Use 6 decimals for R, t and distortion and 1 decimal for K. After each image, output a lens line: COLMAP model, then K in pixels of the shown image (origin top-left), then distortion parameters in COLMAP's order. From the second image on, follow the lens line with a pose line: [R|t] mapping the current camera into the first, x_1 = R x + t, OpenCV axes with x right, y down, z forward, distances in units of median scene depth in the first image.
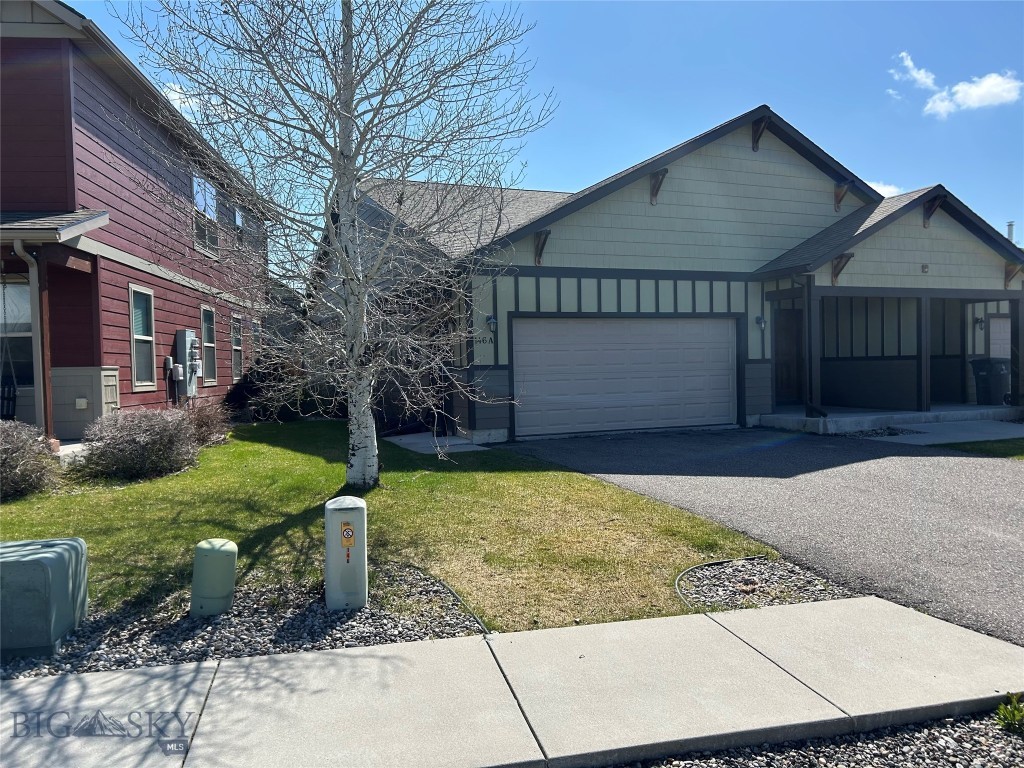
lens RADIAL K [[769.8, 0, 489.0], [0, 769.8, 391.1], [0, 0, 1]] dist [-0.010252, -0.003550]
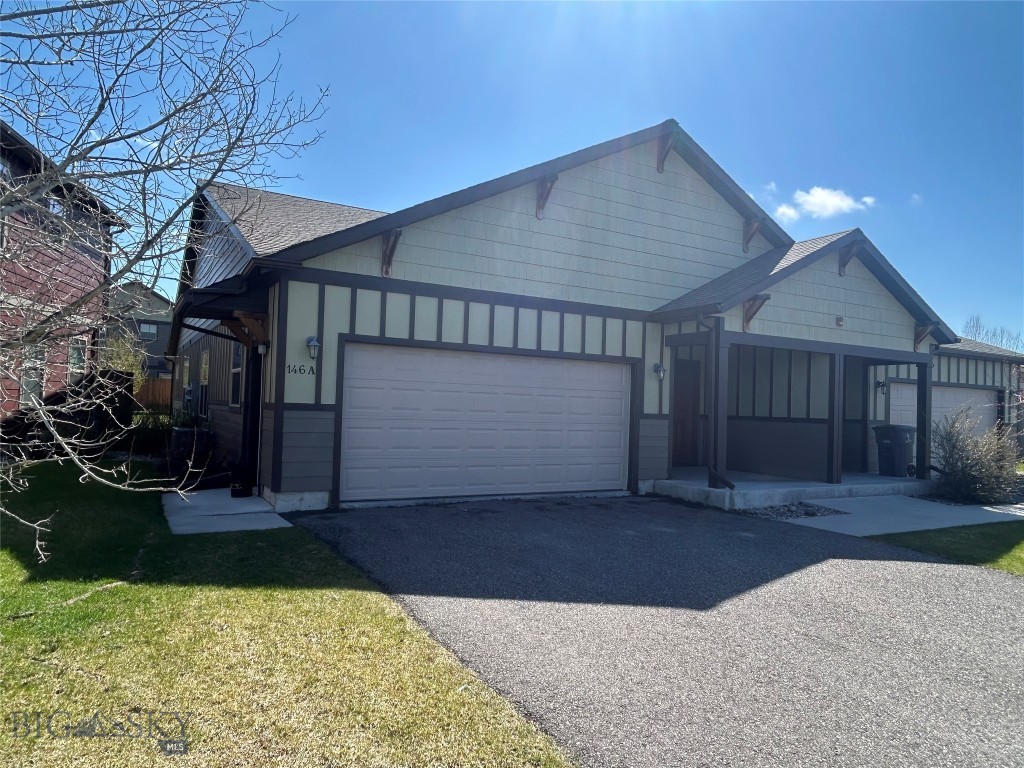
lens RADIAL K [[680.6, 0, 515.6], [0, 680.6, 385.6], [0, 0, 1]] dist [0.002874, -0.004840]
pose [[0.986534, 0.058577, 0.152710, 0.085589], [-0.048927, 0.996606, -0.066206, -0.015875], [-0.156070, 0.057843, 0.986051, 0.292497]]
